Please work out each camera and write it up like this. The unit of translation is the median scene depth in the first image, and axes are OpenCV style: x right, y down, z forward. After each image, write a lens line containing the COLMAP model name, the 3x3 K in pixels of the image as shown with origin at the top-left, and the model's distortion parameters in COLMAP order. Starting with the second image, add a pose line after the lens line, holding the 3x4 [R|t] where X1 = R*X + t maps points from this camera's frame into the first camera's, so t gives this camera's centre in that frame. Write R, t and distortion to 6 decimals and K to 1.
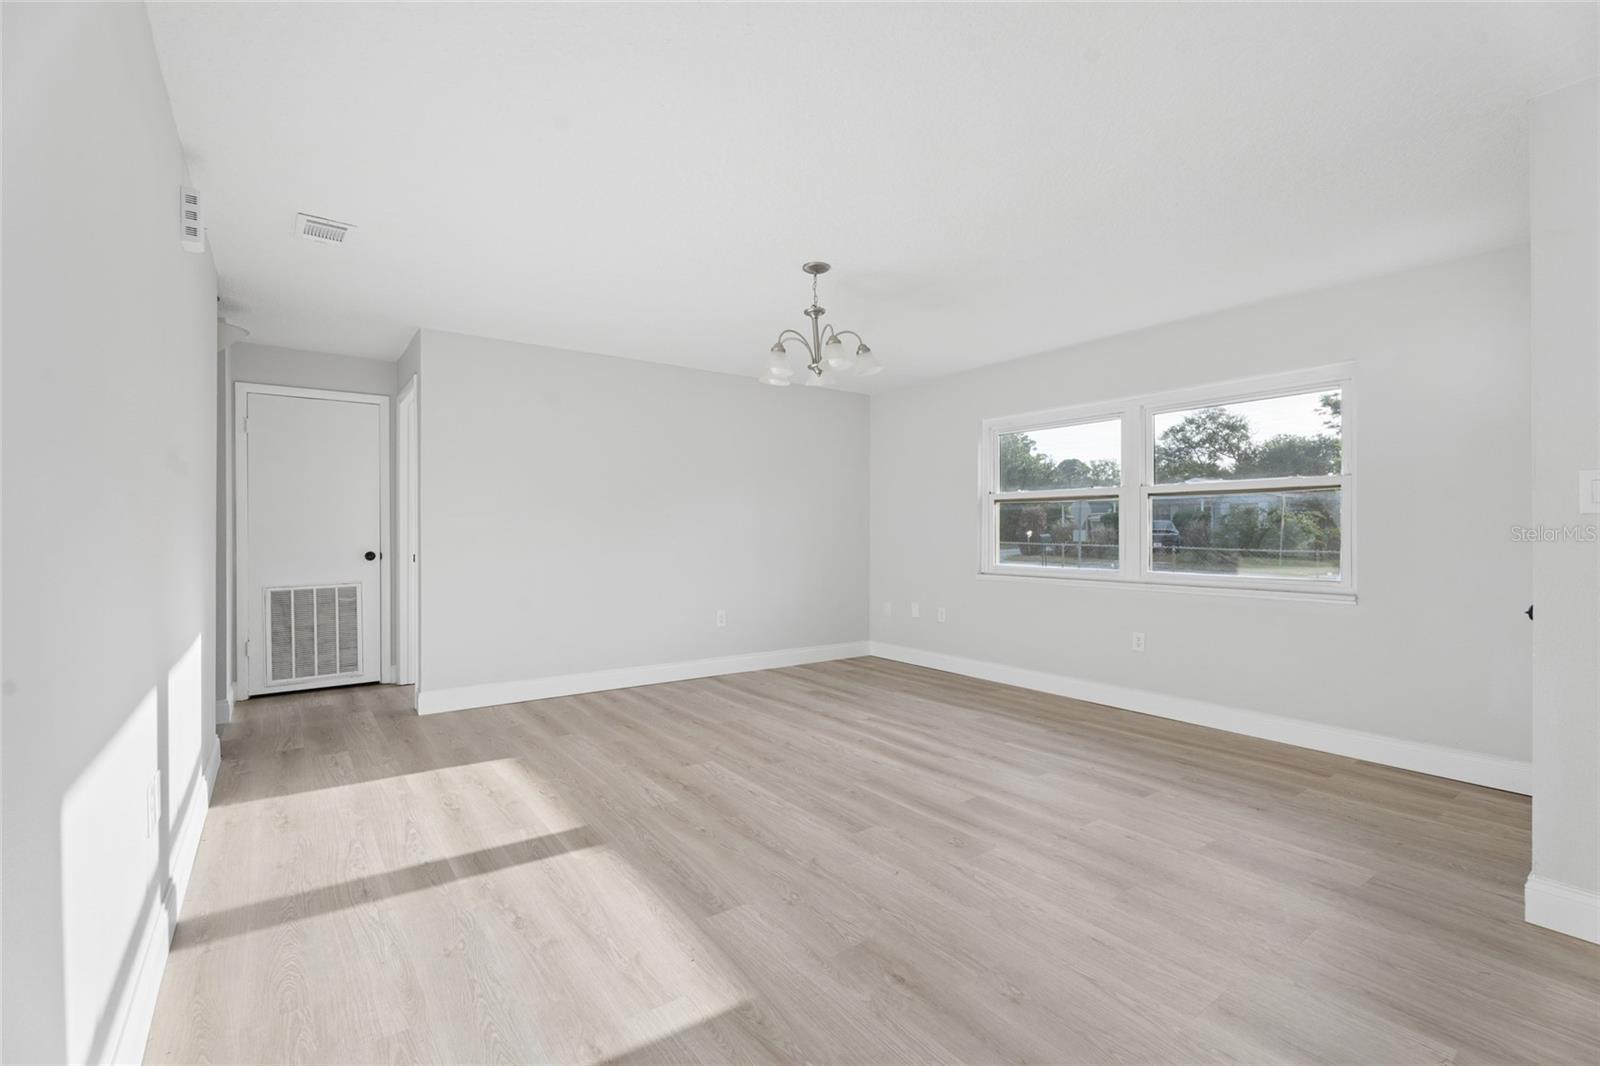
lens RADIAL K [[701.9, 0, 798.1], [0, 701.9, 525.5], [0, 0, 1]] dist [-0.005132, 0.003305]
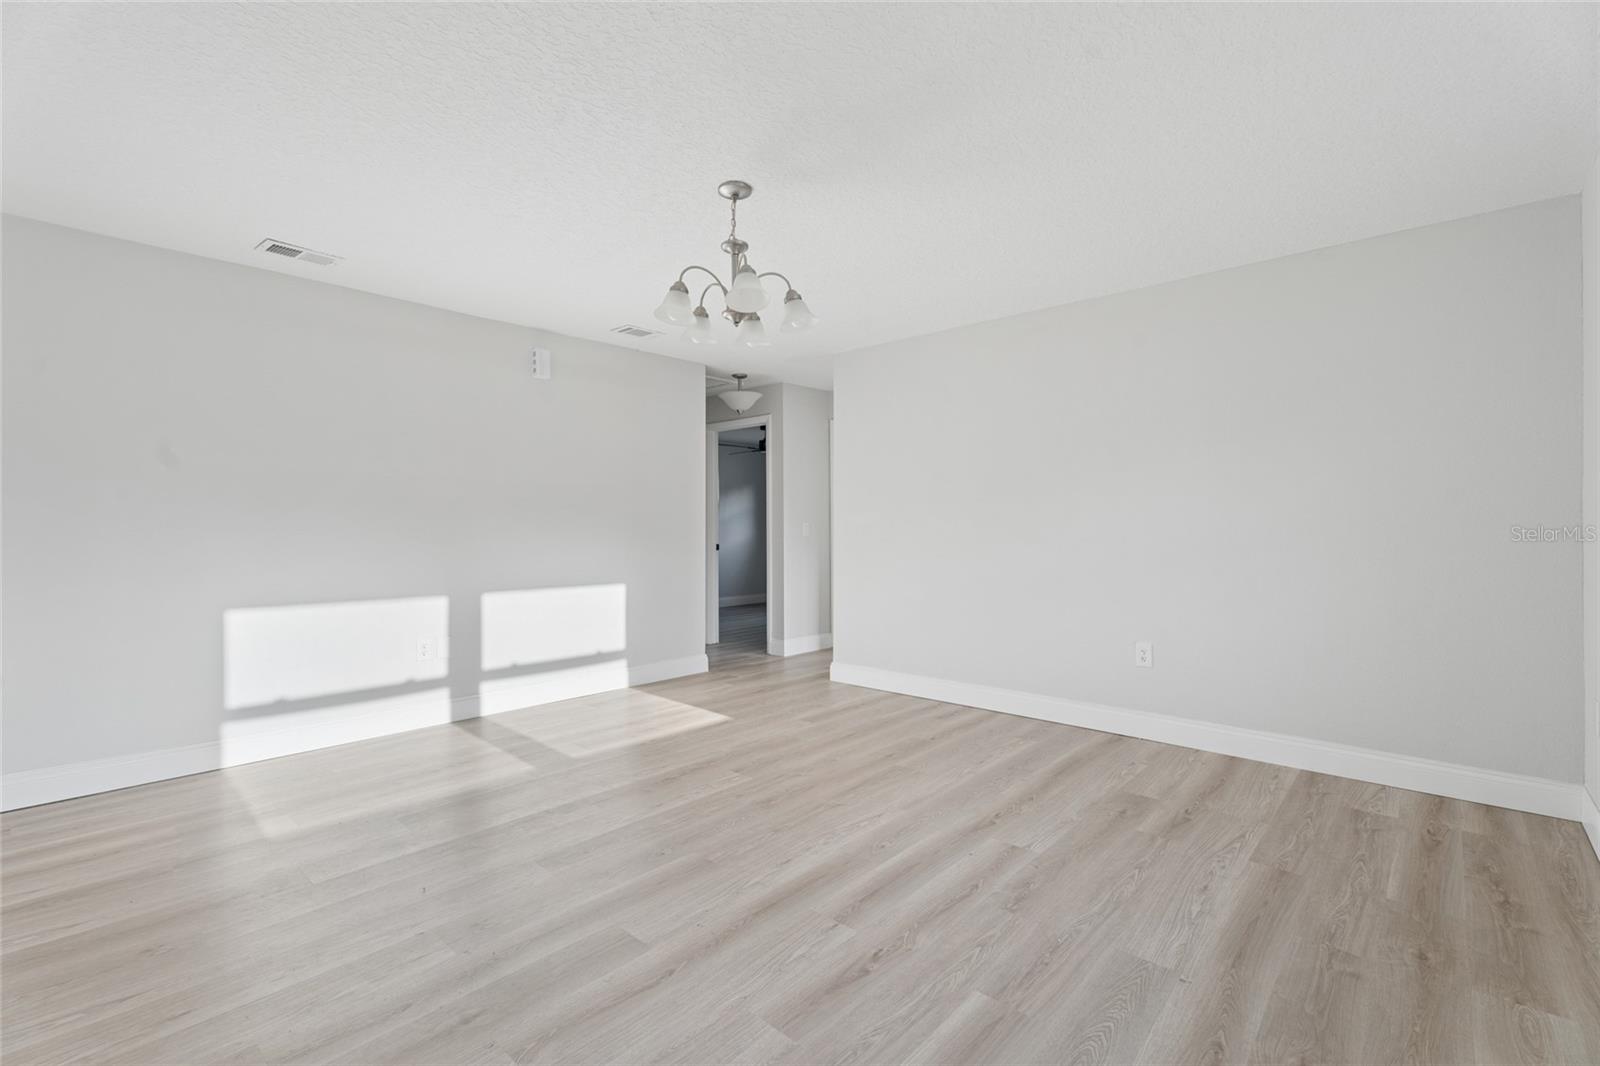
lens RADIAL K [[701.9, 0, 798.1], [0, 701.9, 525.5], [0, 0, 1]] dist [-0.005132, 0.003305]
pose [[0.194507, -0.007594, -0.980872, 0.767796], [0.016037, 0.999861, -0.004561, 0.010681], [0.980770, -0.014843, 0.194602, 0.860775]]
